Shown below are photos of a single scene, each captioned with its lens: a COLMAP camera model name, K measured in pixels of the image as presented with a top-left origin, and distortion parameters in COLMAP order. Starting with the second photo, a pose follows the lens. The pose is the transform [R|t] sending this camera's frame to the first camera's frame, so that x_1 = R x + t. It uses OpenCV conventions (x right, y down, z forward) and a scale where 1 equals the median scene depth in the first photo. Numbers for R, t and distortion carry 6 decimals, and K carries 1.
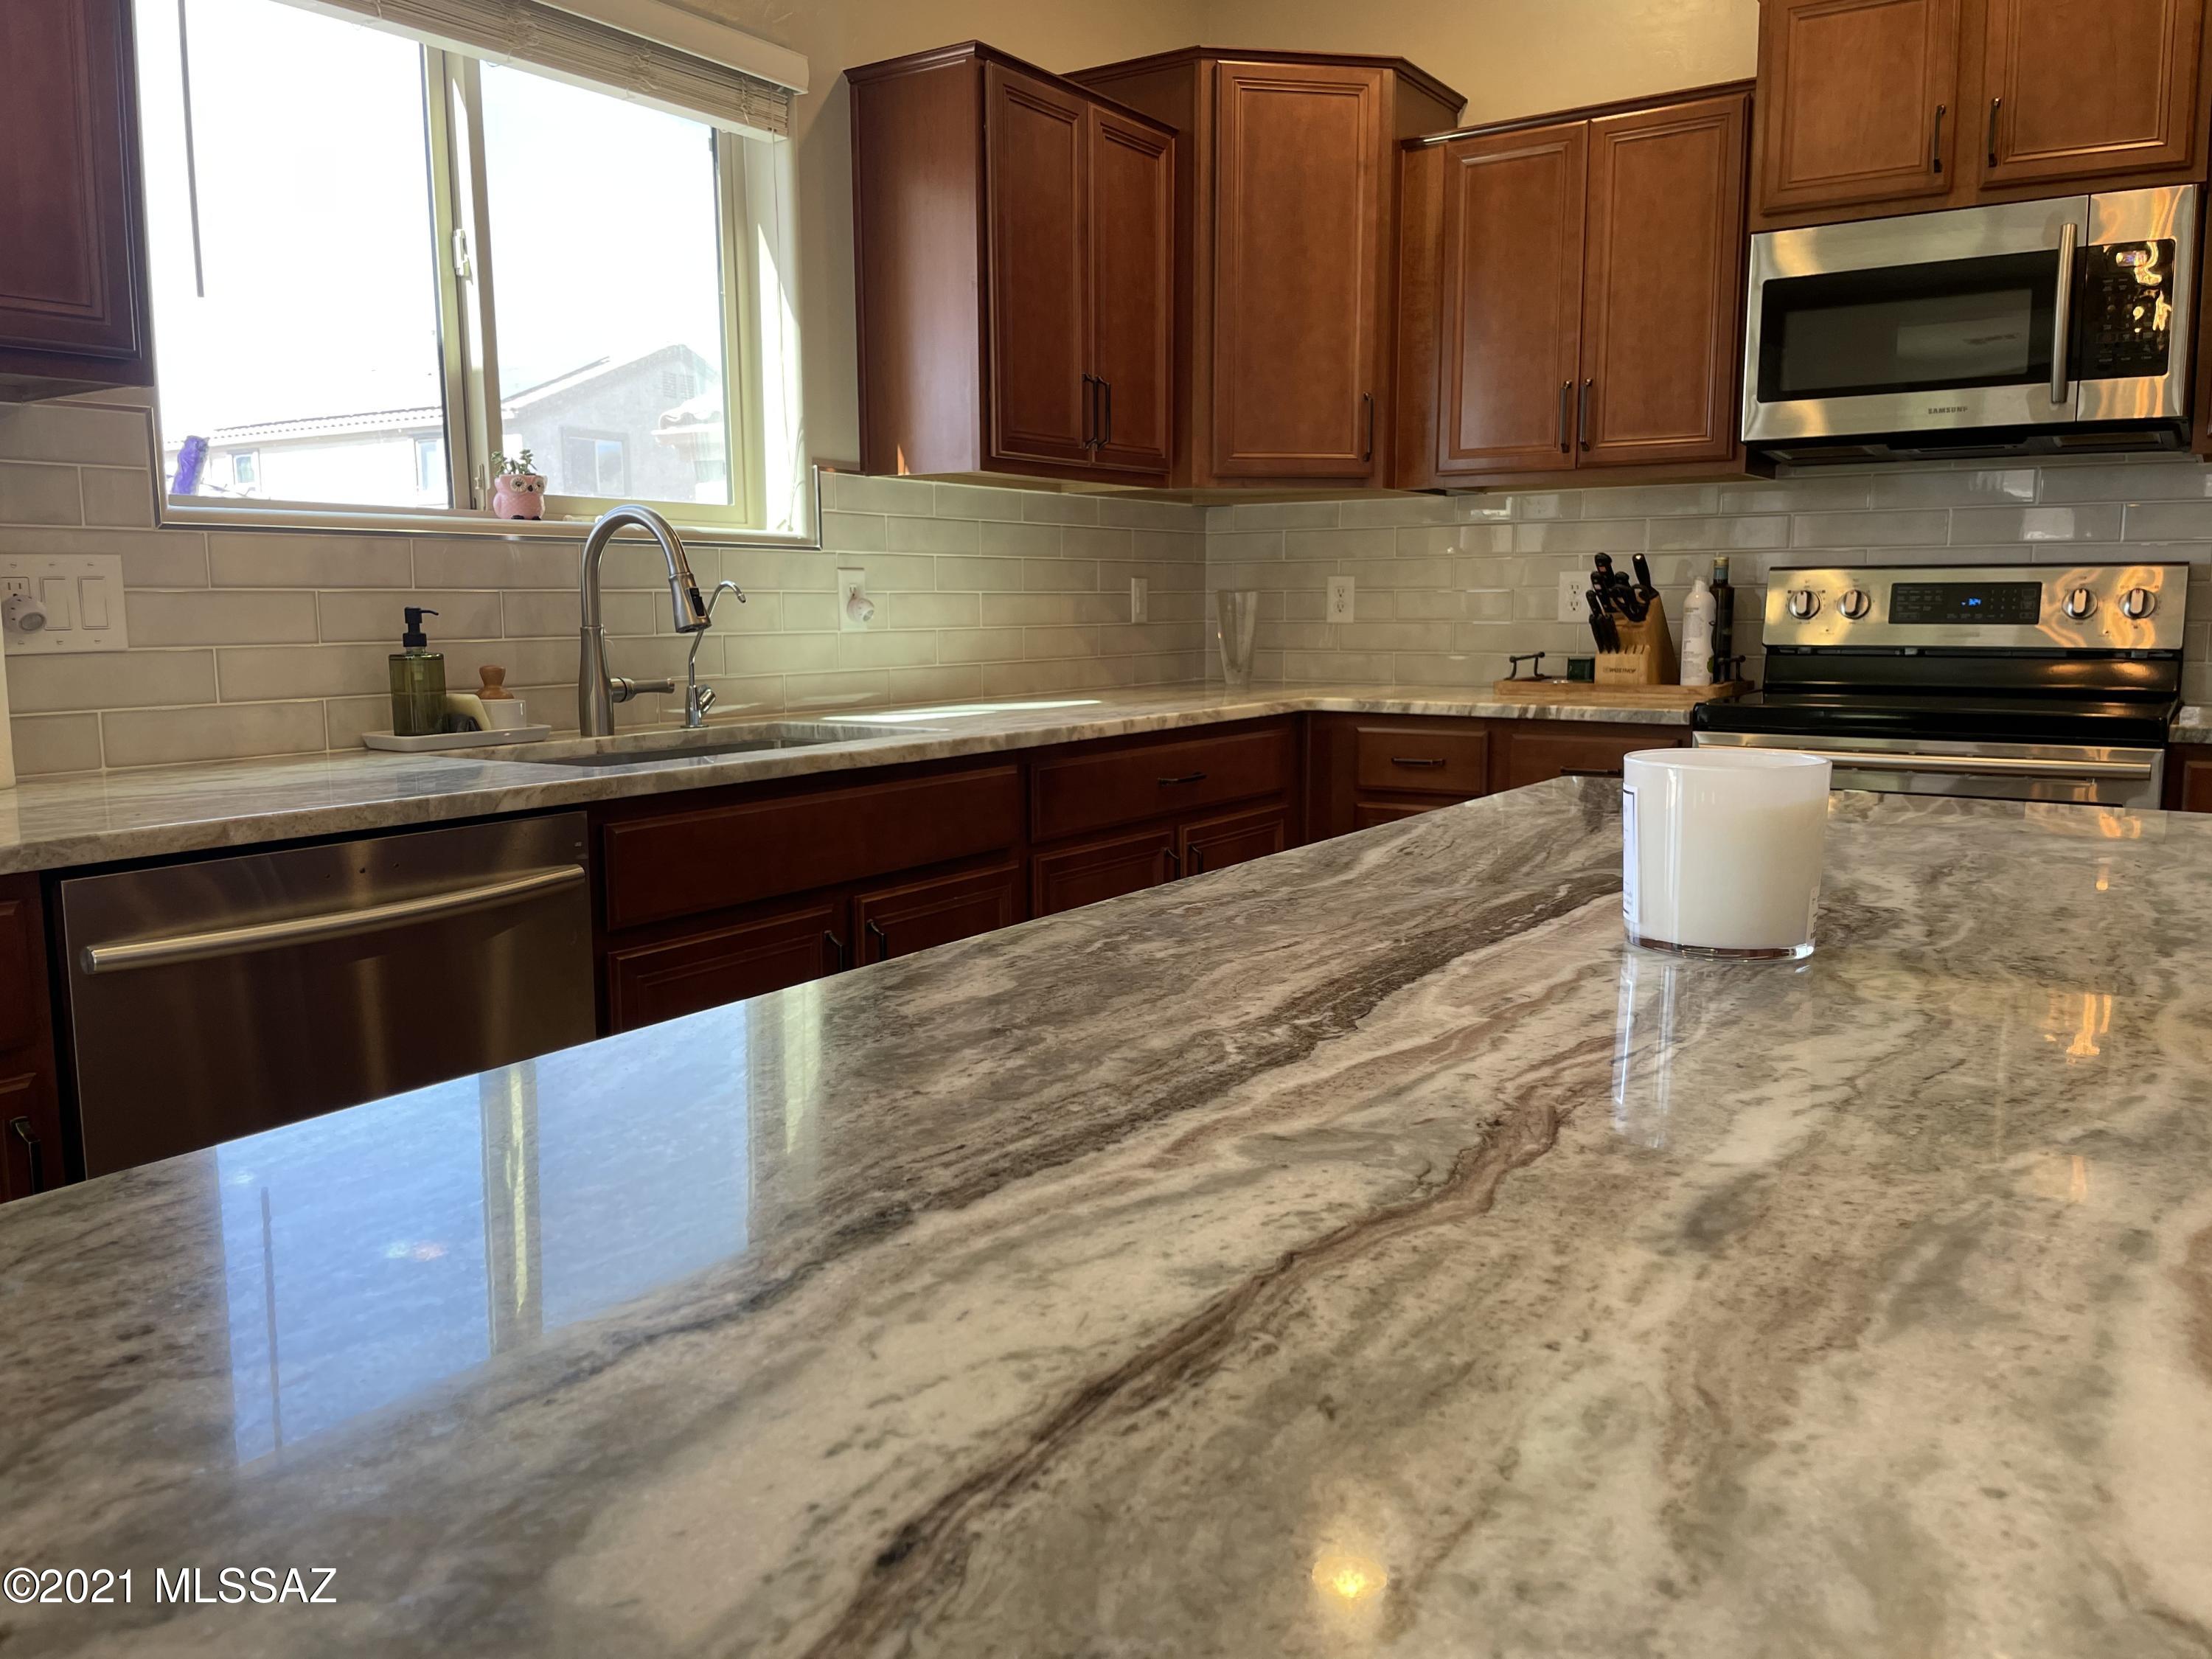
lens RADIAL K [[1673.0, 0, 1103.8], [0, 1673.0, 819.2], [0, 0, 1]] dist [0.103847, -0.147184]
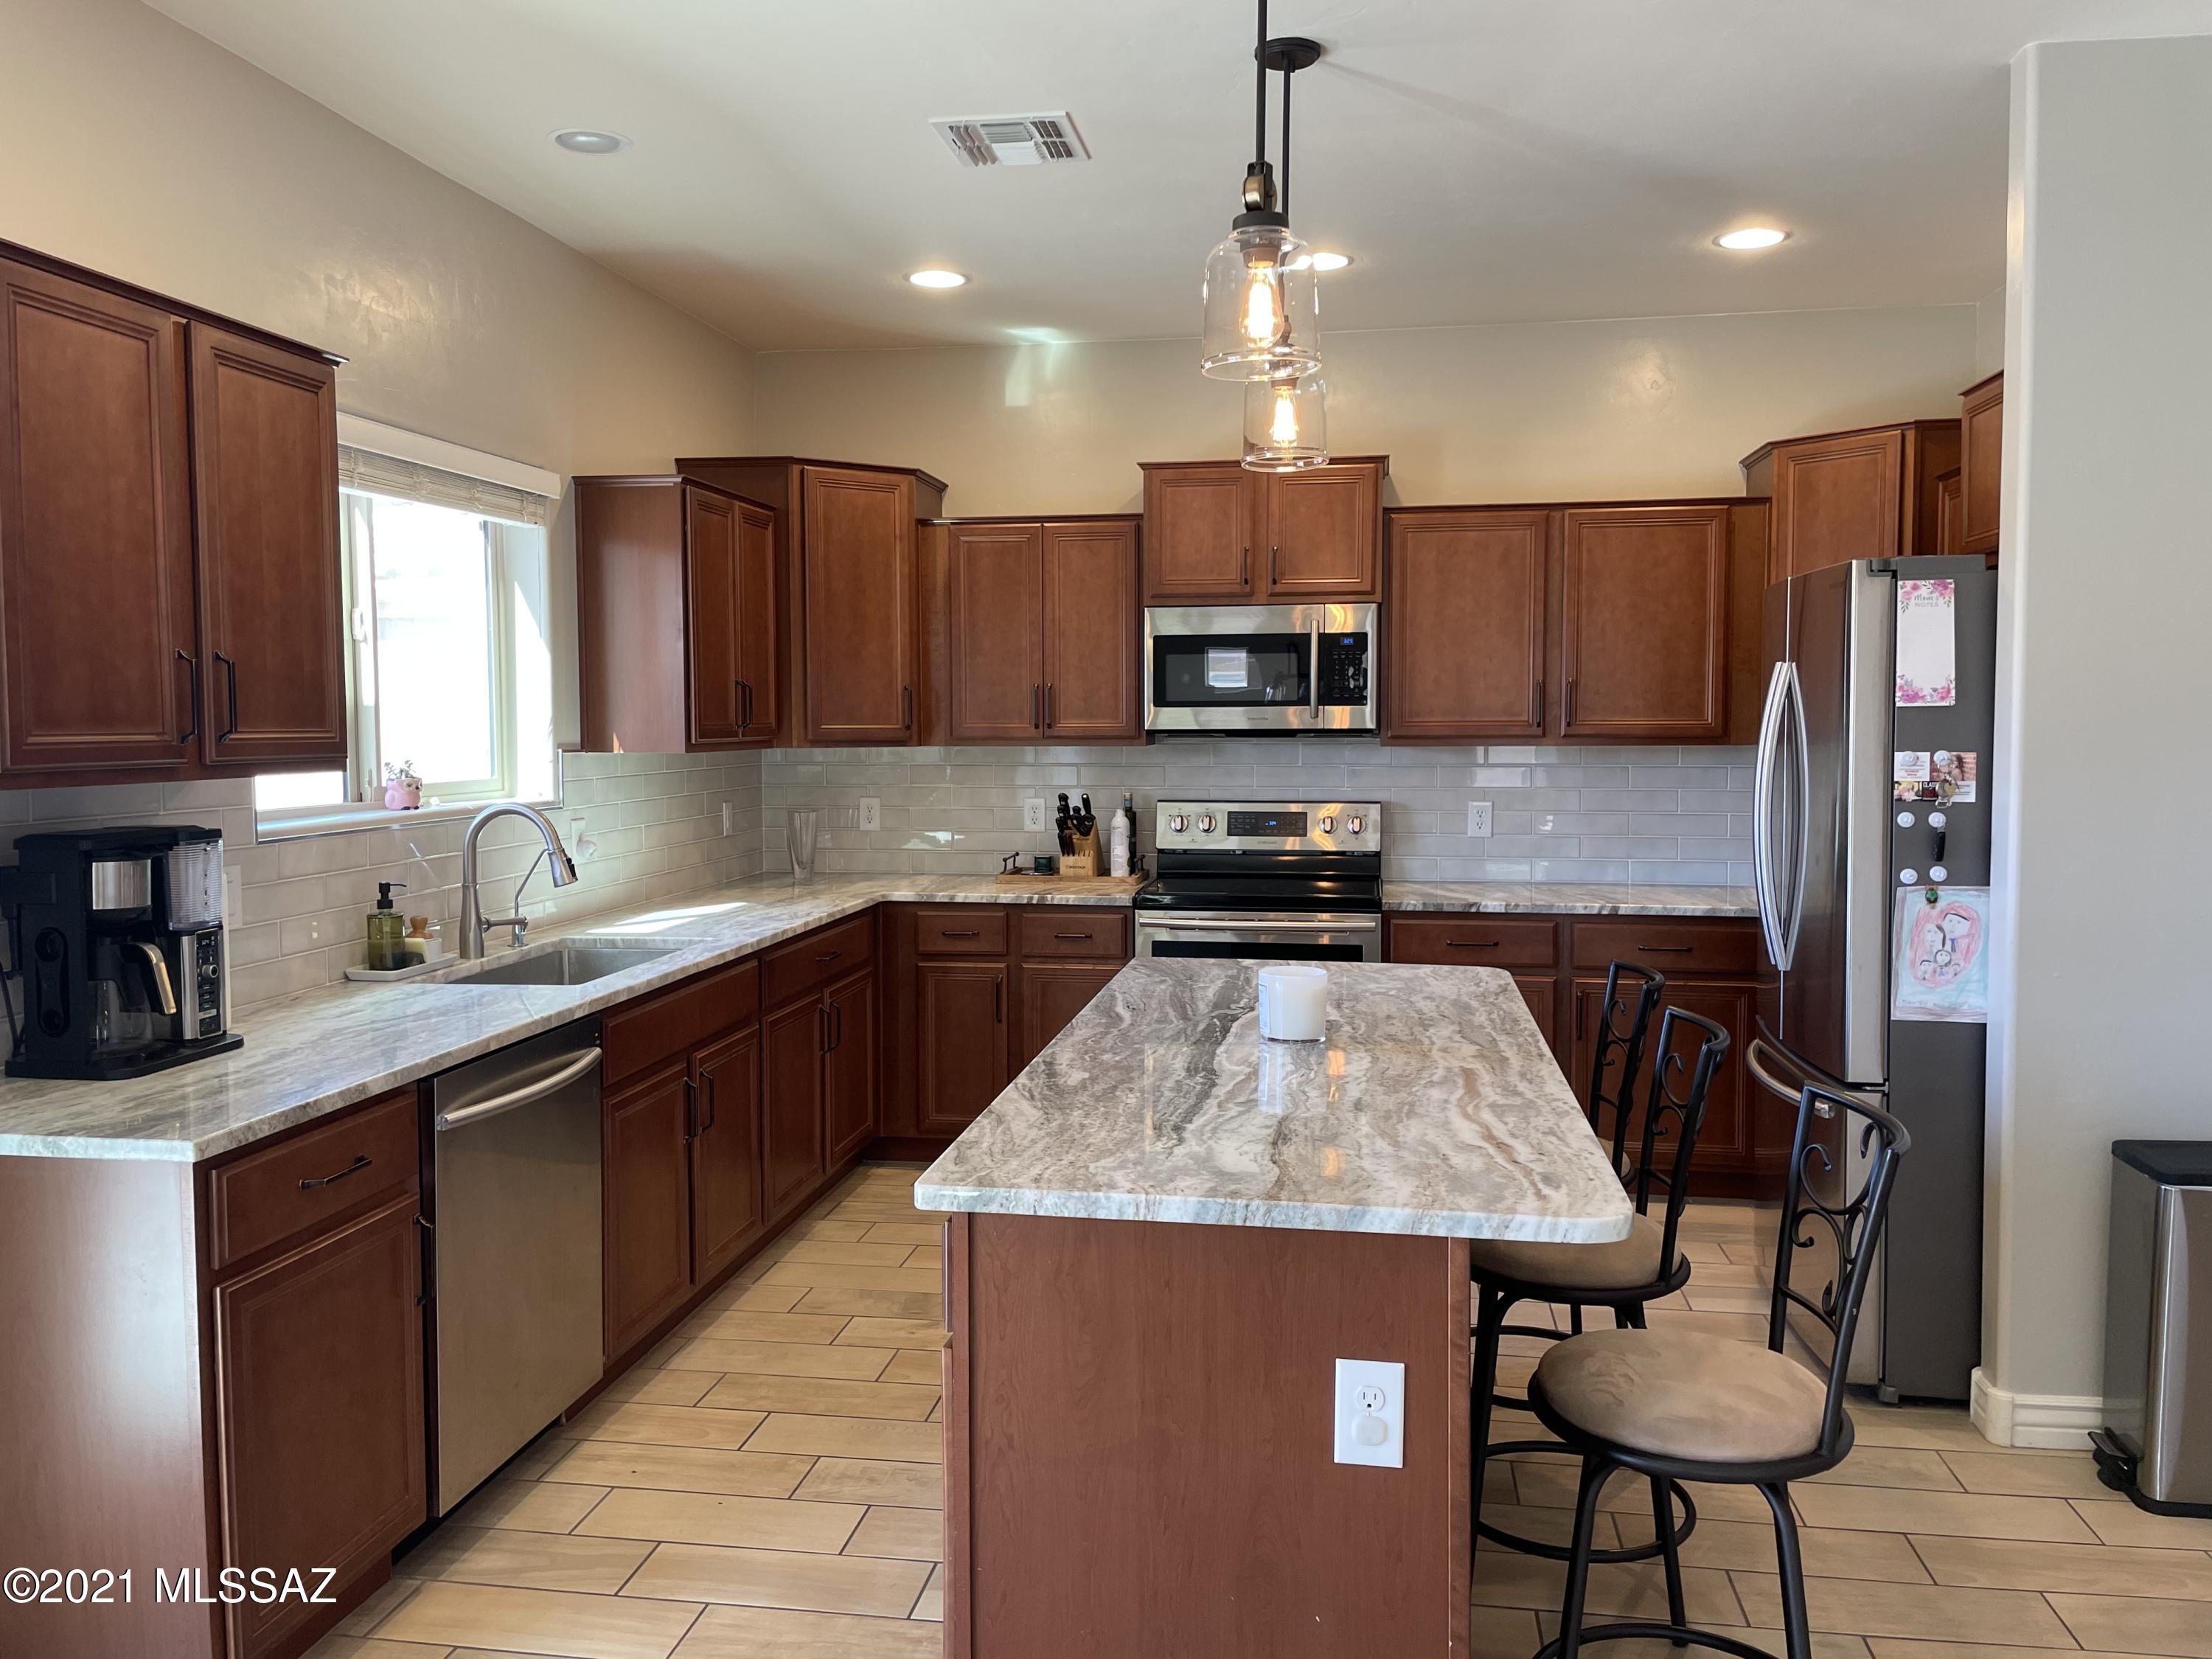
lens RADIAL K [[1673.0, 0, 1103.8], [0, 1673.0, 819.2], [0, 0, 1]] dist [0.103847, -0.147184]
pose [[0.909143, -0.024324, 0.415772, -0.326567], [0.053268, 0.996885, -0.058156, -0.043869], [-0.413063, 0.075019, 0.907607, -0.432142]]
